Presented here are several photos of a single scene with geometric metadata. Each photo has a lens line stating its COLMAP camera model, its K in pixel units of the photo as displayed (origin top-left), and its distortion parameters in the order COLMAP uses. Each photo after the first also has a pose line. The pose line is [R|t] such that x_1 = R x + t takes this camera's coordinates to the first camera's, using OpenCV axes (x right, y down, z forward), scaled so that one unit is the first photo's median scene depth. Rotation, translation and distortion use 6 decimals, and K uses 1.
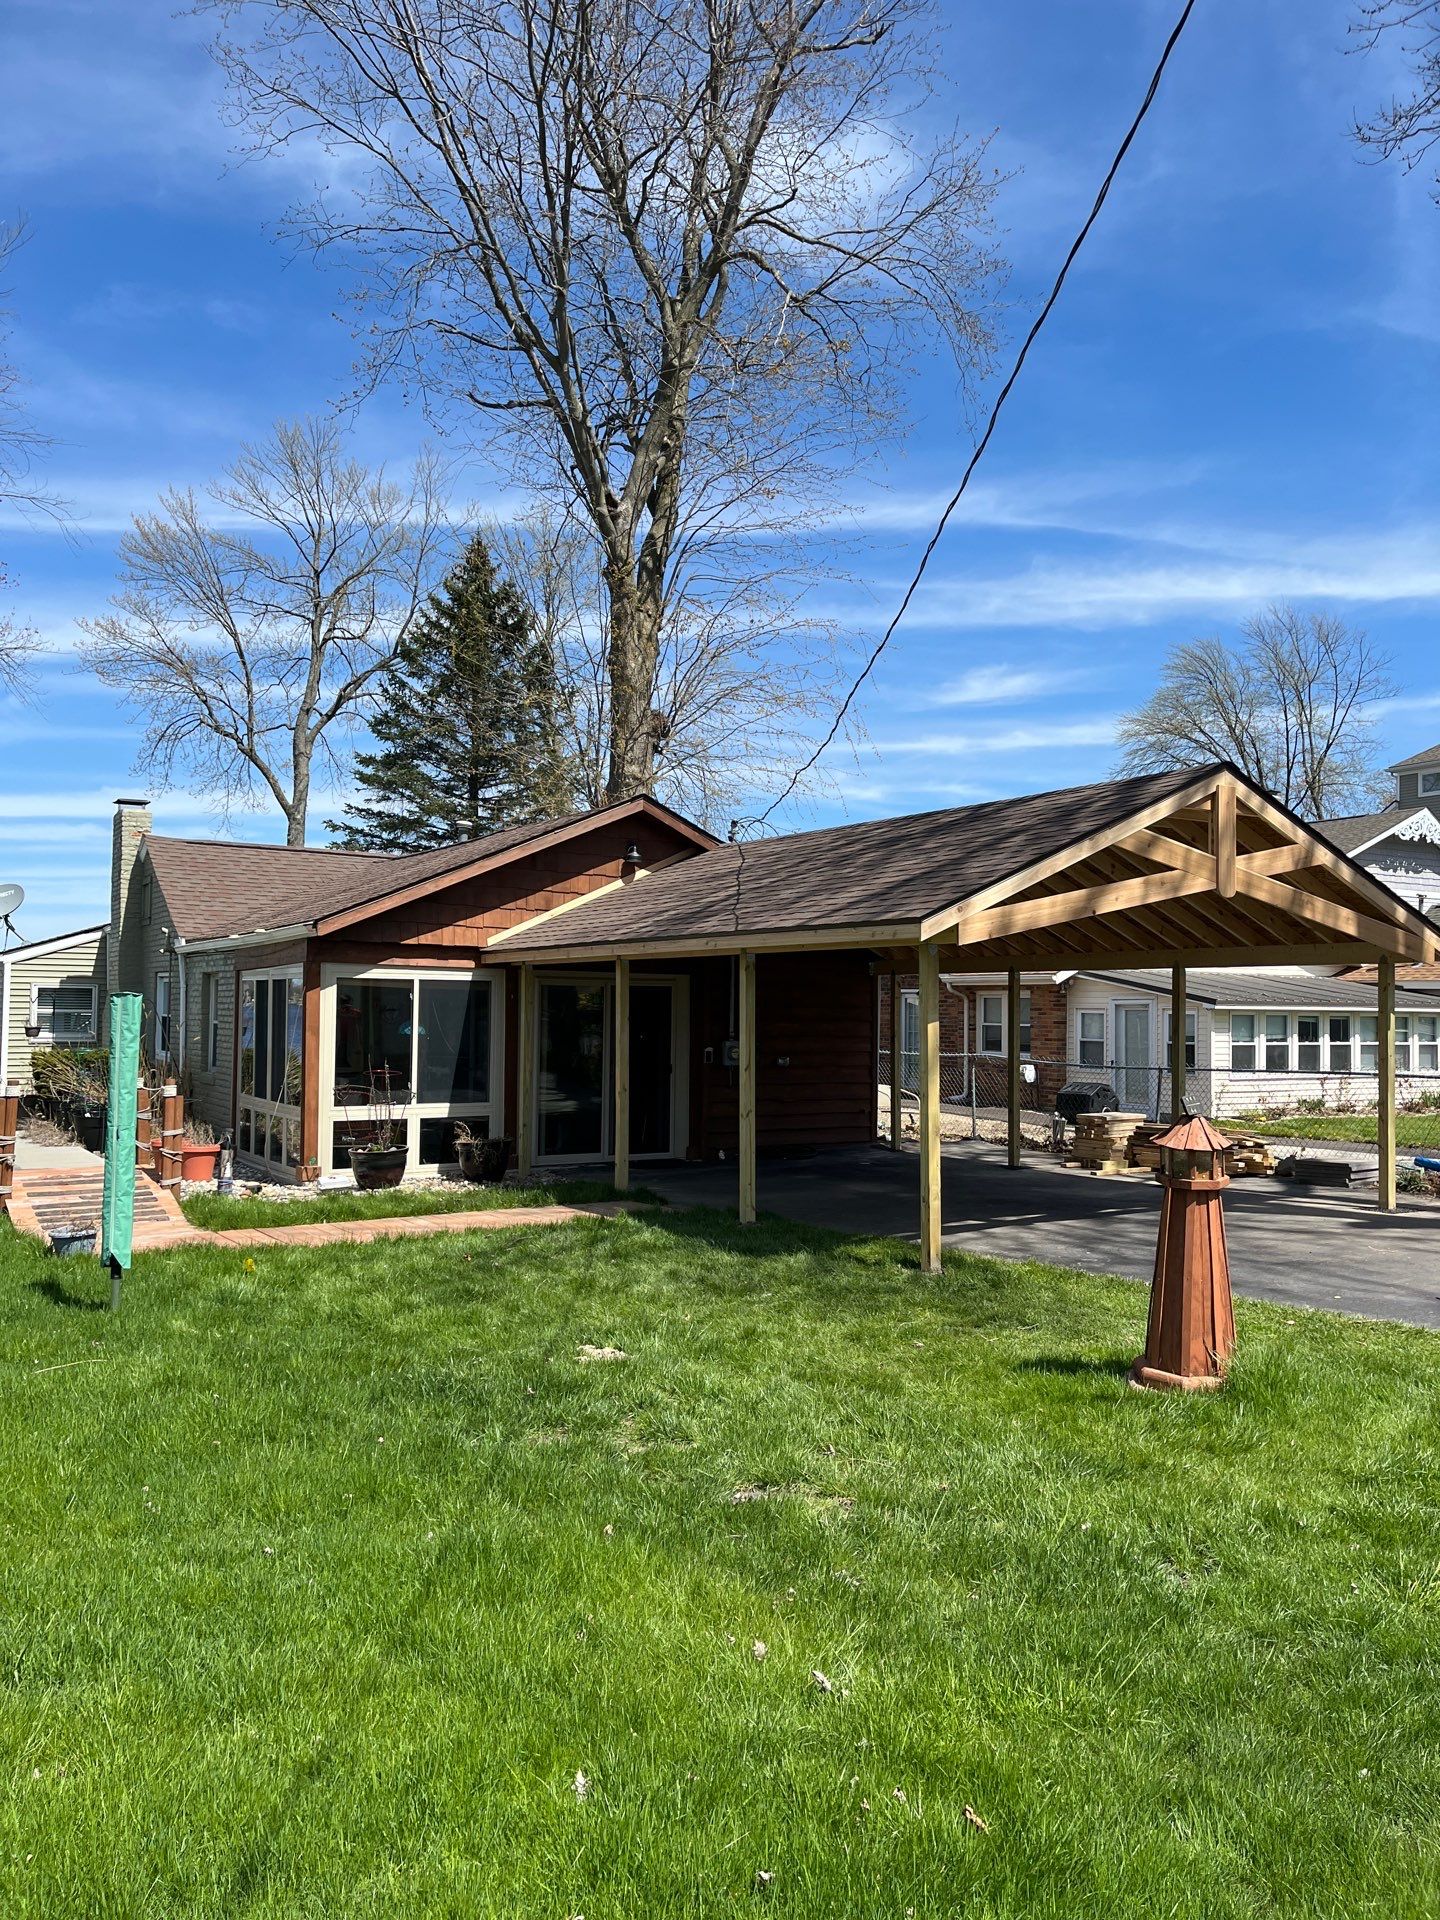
lens RADIAL K [[1430.6, 0, 716.2], [0, 1430.6, 977.8], [0, 0, 1]] dist [0.043864, -0.030164]
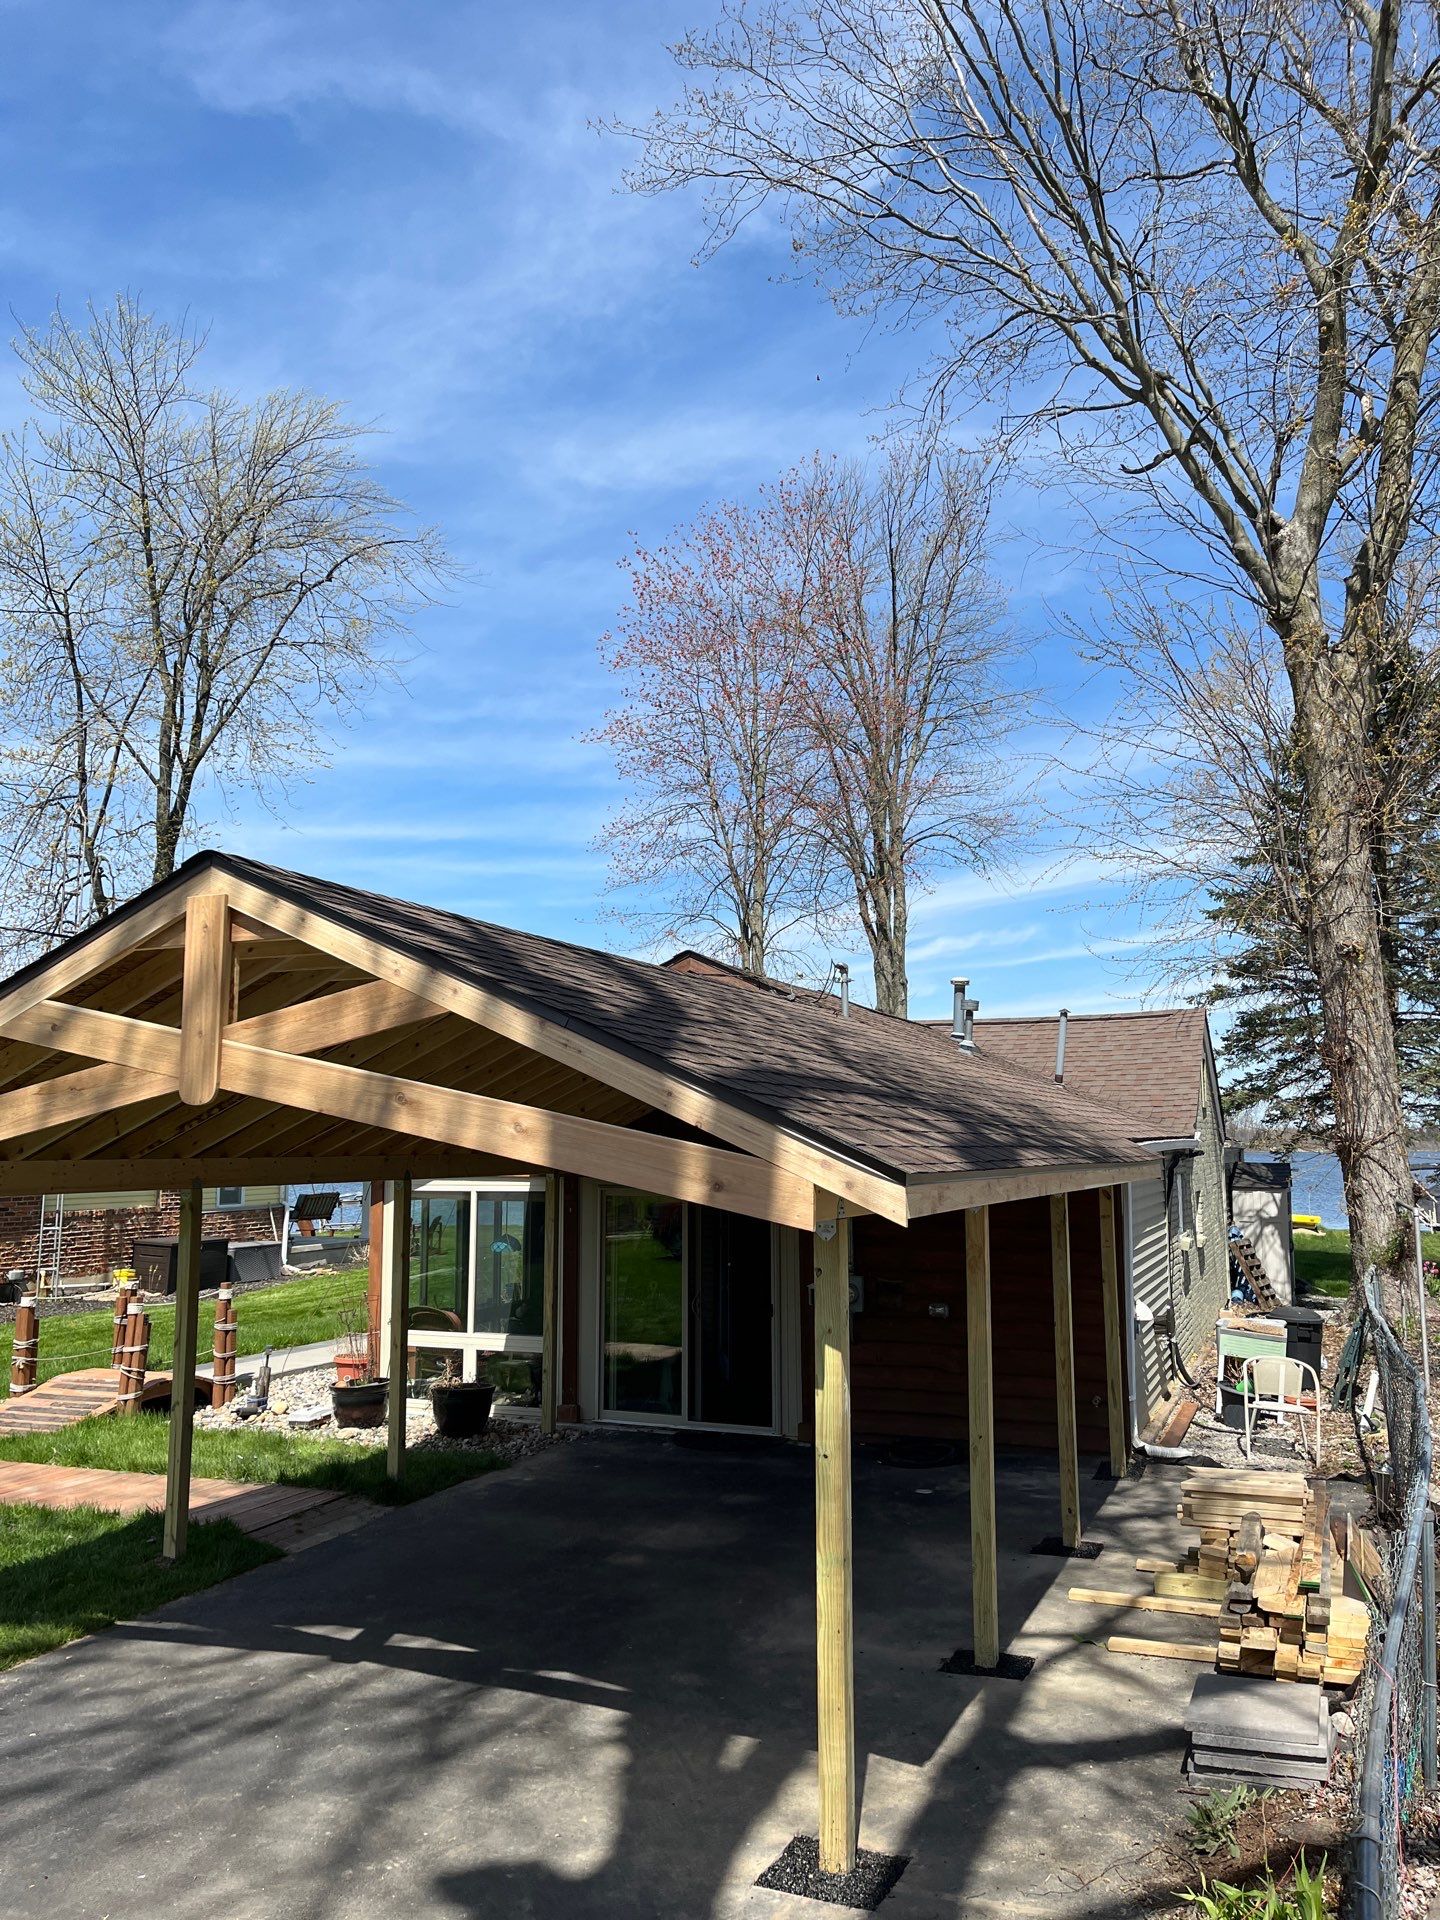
lens RADIAL K [[1430.6, 0, 726.3], [0, 1430.6, 952.5], [0, 0, 1]] dist [0.043864, -0.030164]
pose [[0.587768, -0.121362, -0.799875, 0.546426], [0.027863, 0.991135, -0.129906, -0.022670], [0.808549, 0.054068, 0.585939, 0.512398]]
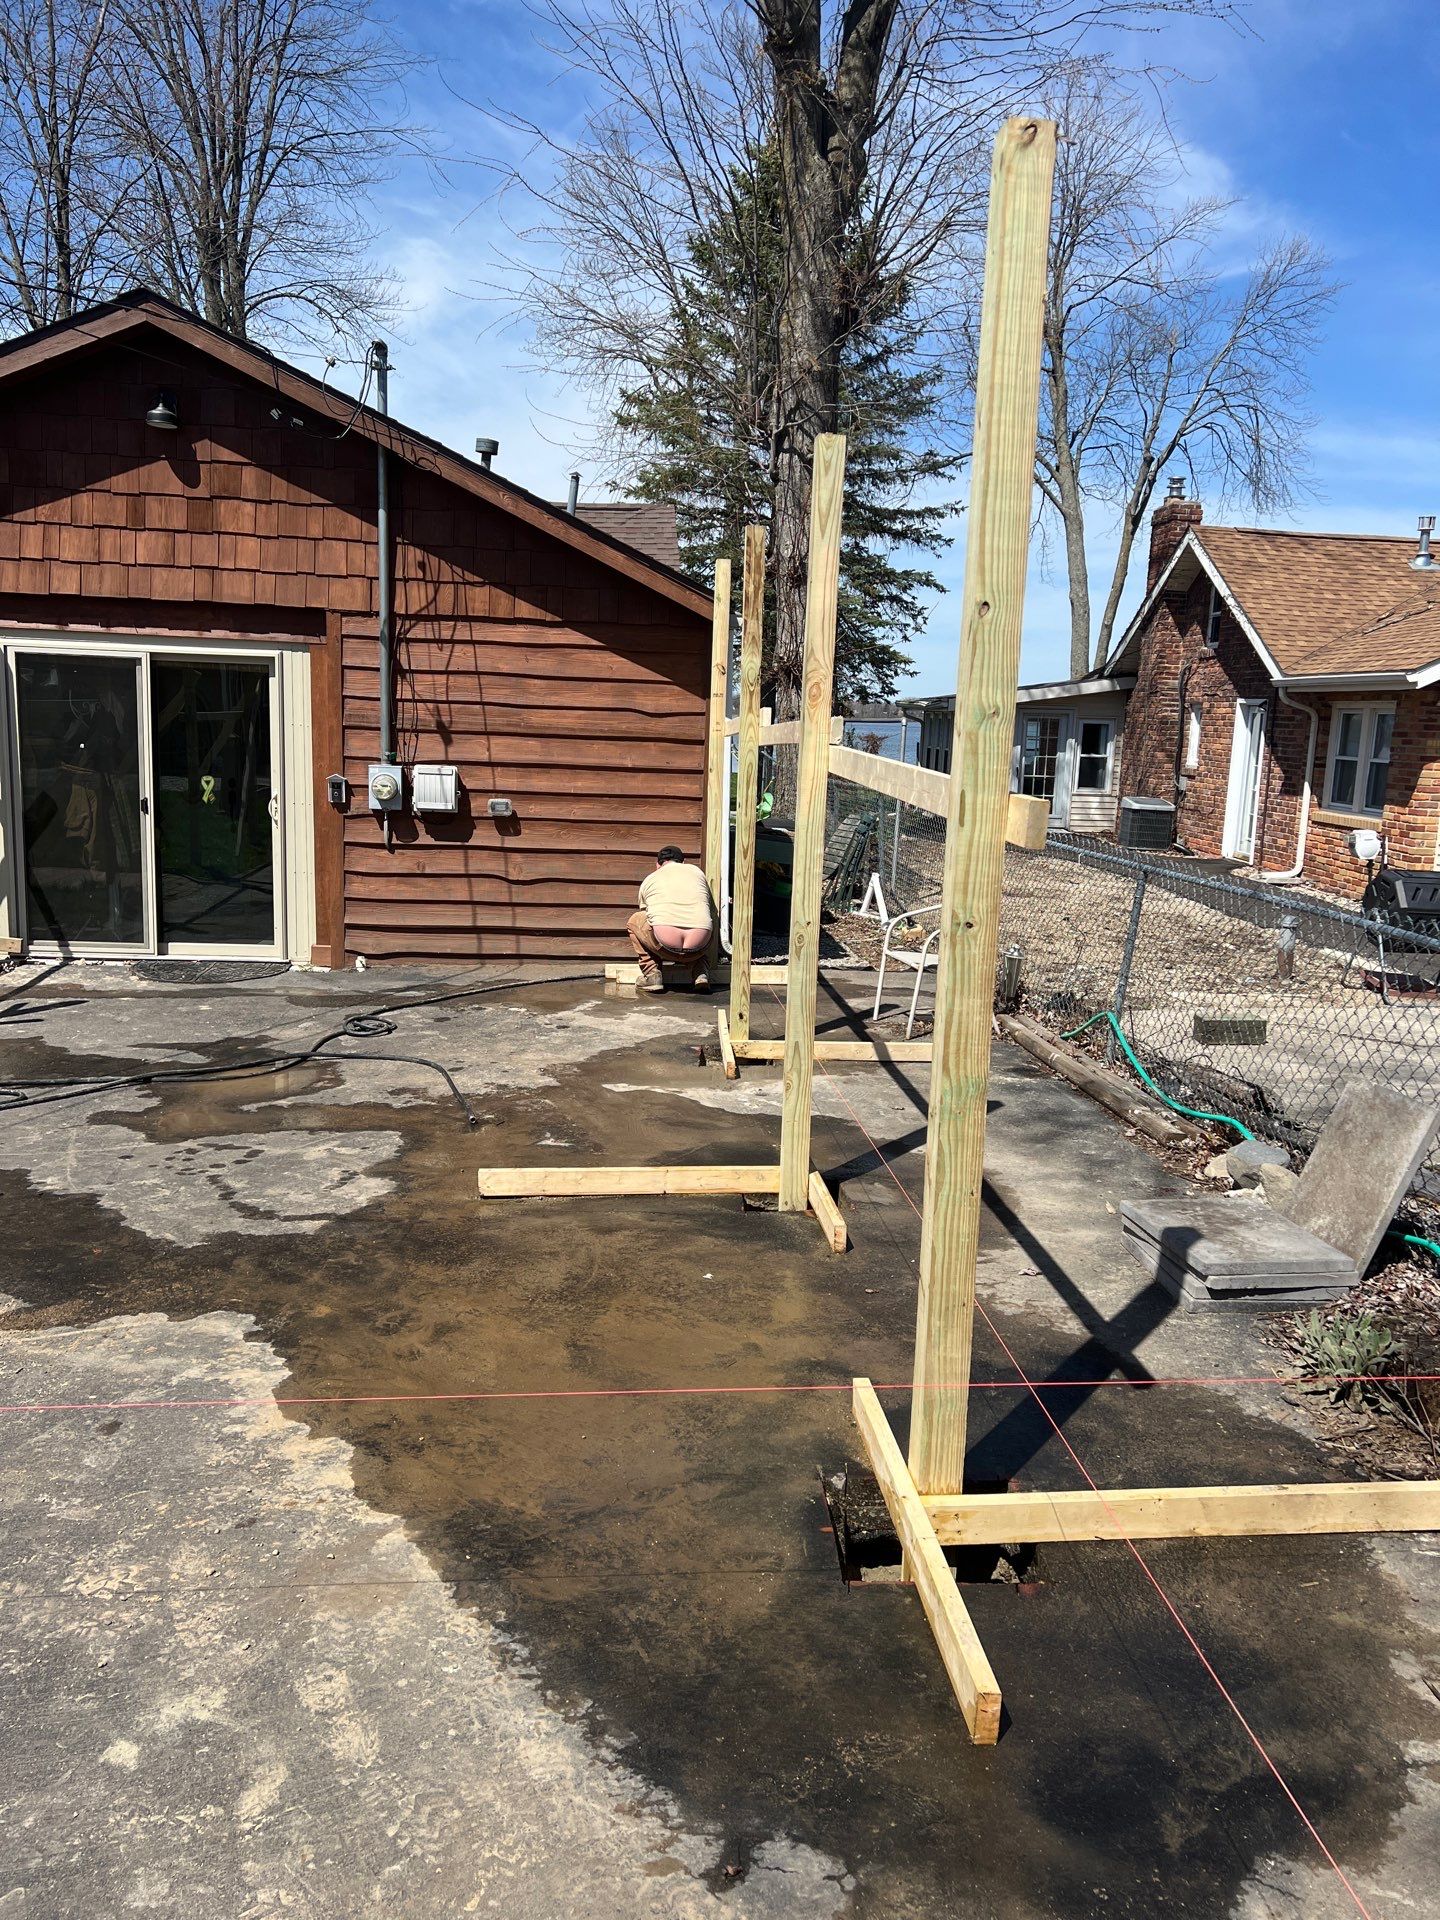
lens RADIAL K [[1430.6, 0, 704.0], [0, 1430.6, 948.5], [0, 0, 1]] dist [0.043864, -0.030164]
pose [[0.888244, 0.096021, -0.449224, 0.370985], [-0.016526, 0.983956, 0.177642, 0.012800], [0.459074, -0.150366, 0.875581, 0.545687]]
